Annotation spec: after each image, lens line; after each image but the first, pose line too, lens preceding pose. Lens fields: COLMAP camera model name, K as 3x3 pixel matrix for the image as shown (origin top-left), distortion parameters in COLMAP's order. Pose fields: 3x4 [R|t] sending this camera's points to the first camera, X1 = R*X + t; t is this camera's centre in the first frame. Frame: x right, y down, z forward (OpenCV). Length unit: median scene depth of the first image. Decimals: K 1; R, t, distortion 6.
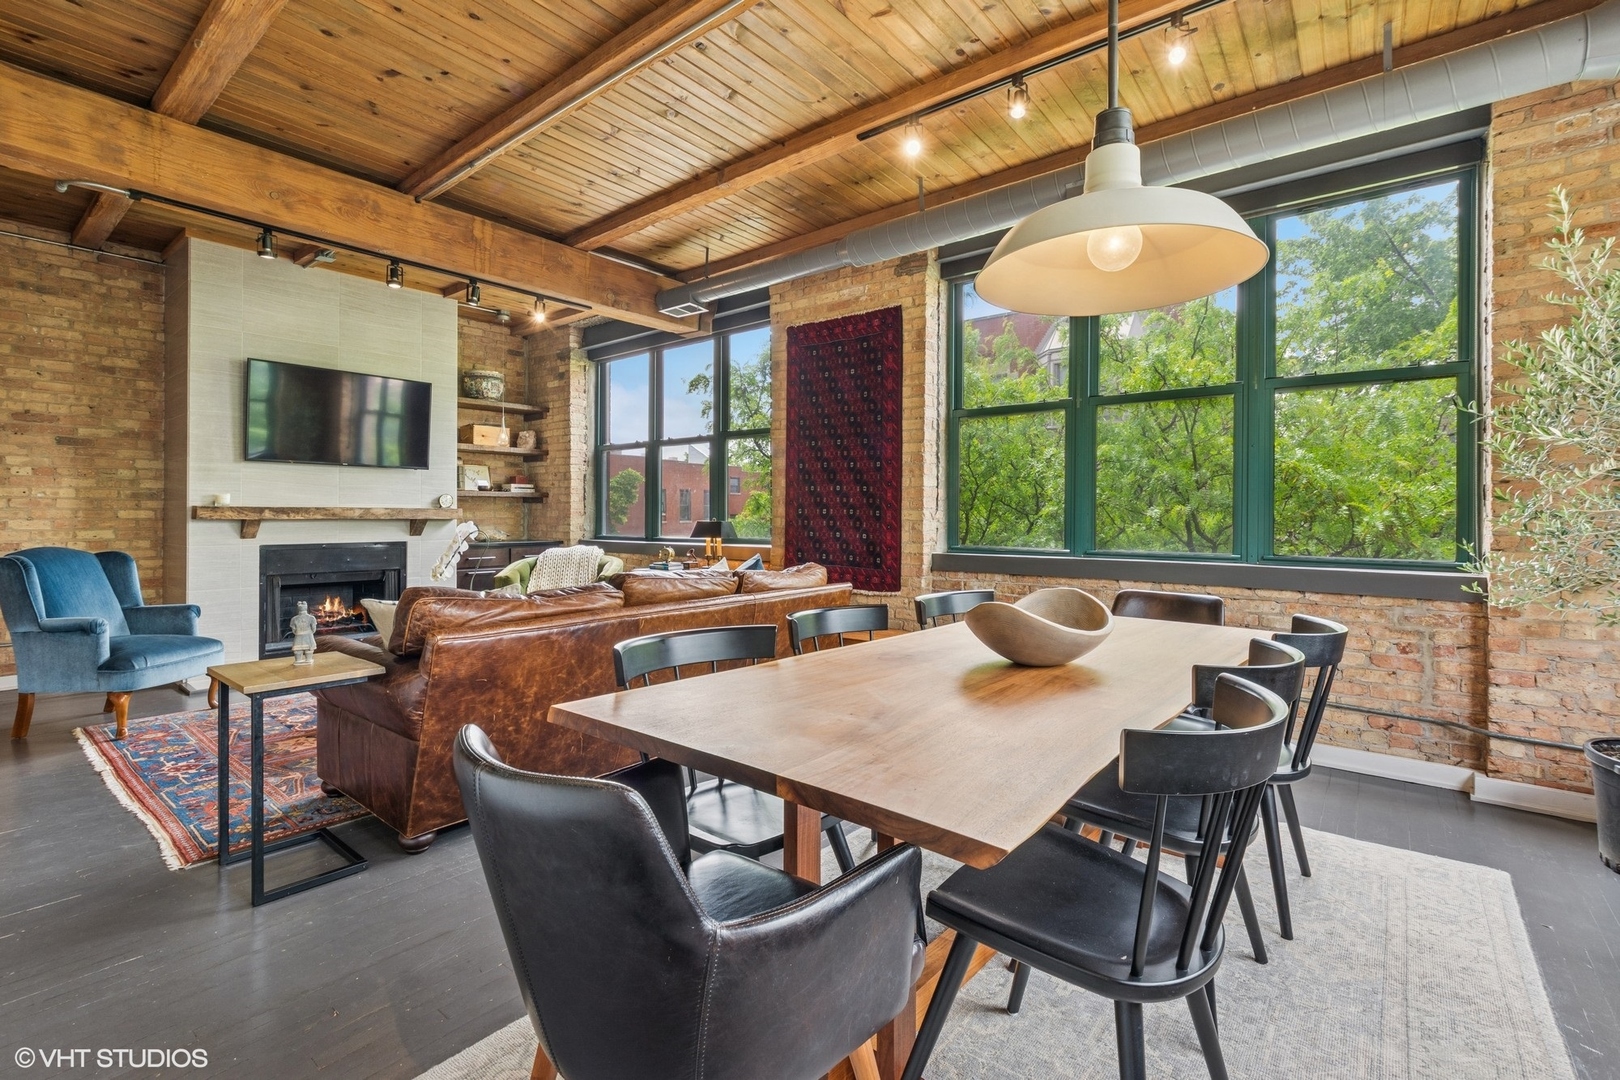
lens RADIAL K [[729.8, 0, 812.5], [0, 729.8, 517.5], [0, 0, 1]] dist [-0.000894, -0.001207]
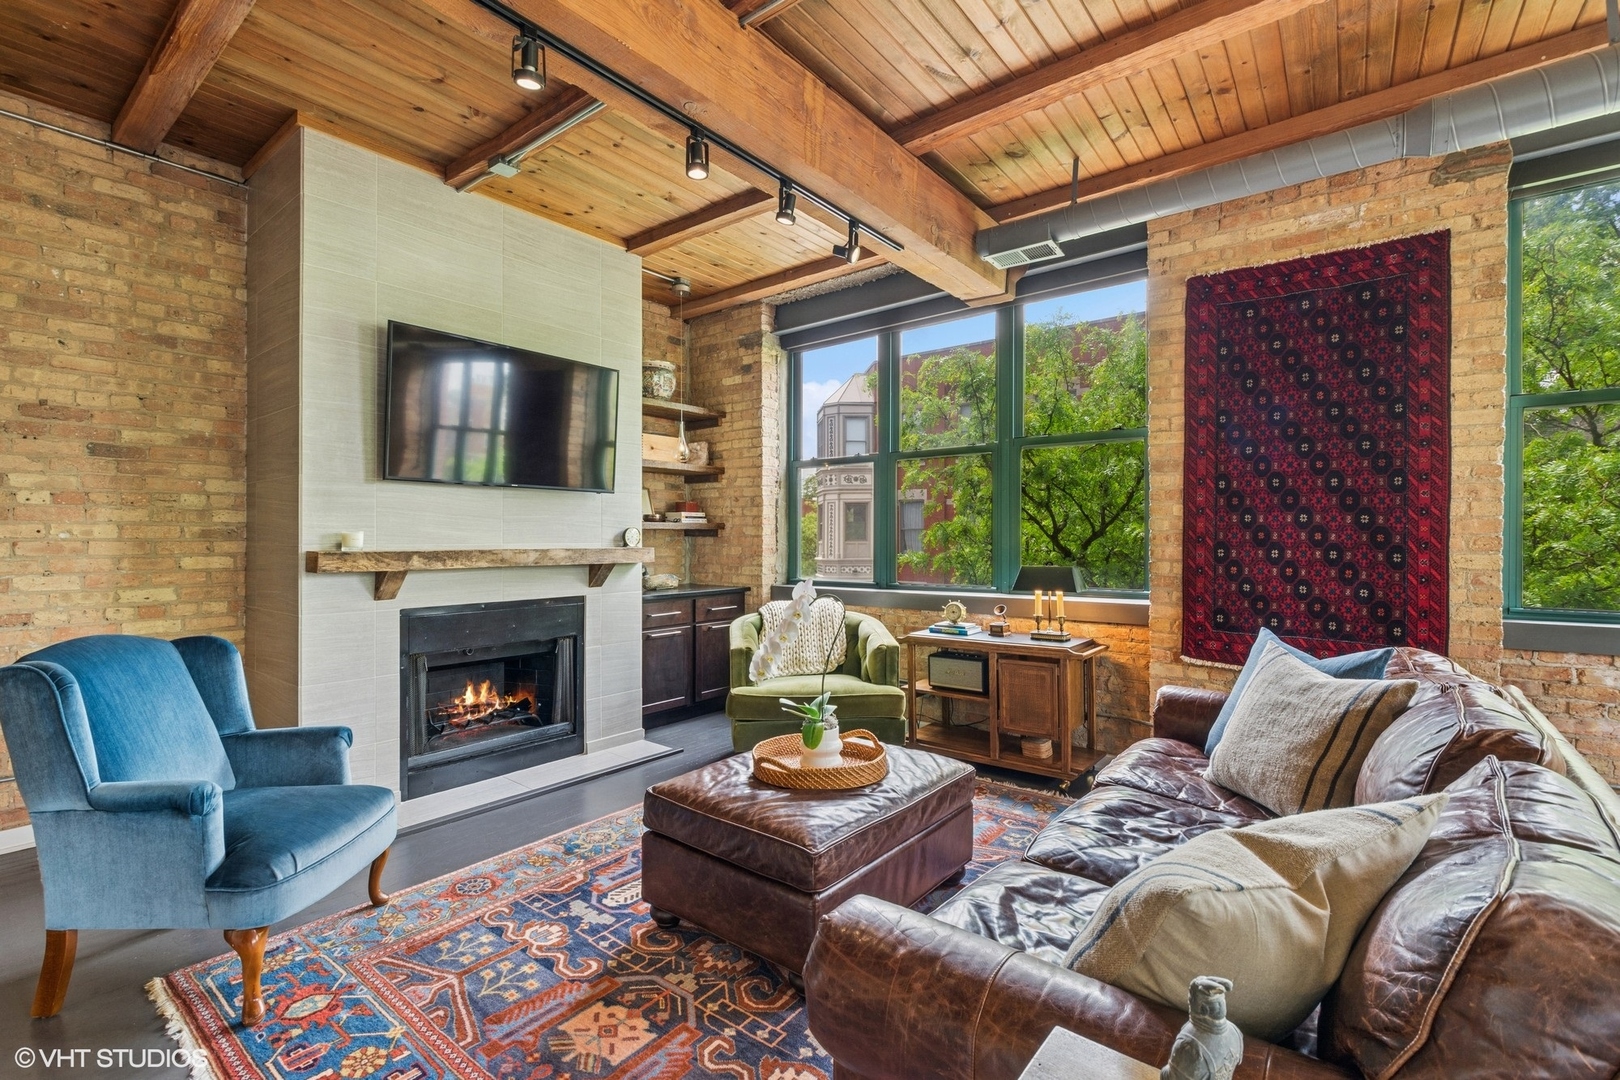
lens RADIAL K [[729.8, 0, 813.0], [0, 729.8, 537.7], [0, 0, 1]] dist [-0.000894, -0.001207]
pose [[0.999897, -0.005266, 0.013323, -0.400519], [0.005330, 0.999974, -0.004762, -0.021573], [-0.013297, 0.004832, 0.999900, 0.344255]]
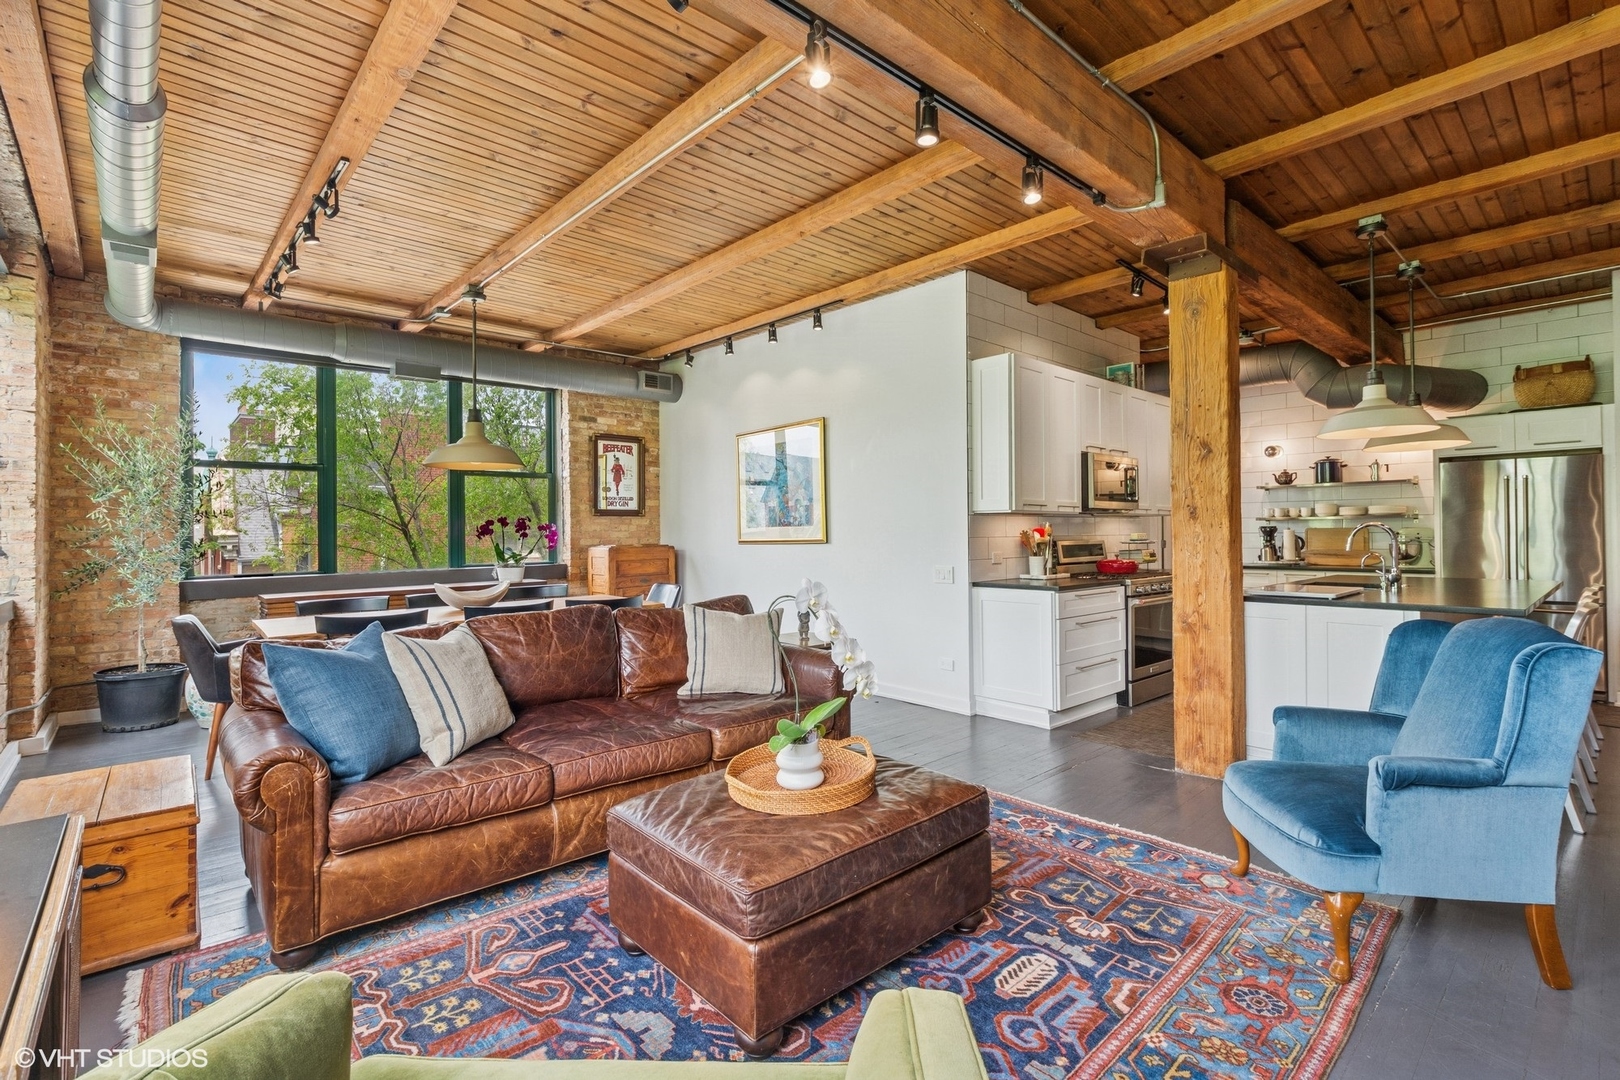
lens RADIAL K [[729.8, 0, 816.3], [0, 729.8, 542.1], [0, 0, 1]] dist [-0.000894, -0.001207]
pose [[-0.987815, 0.003602, 0.155593, -0.467823], [0.006473, 0.999818, 0.017952, -0.024891], [-0.155500, 0.018740, -0.987658, 1.260750]]
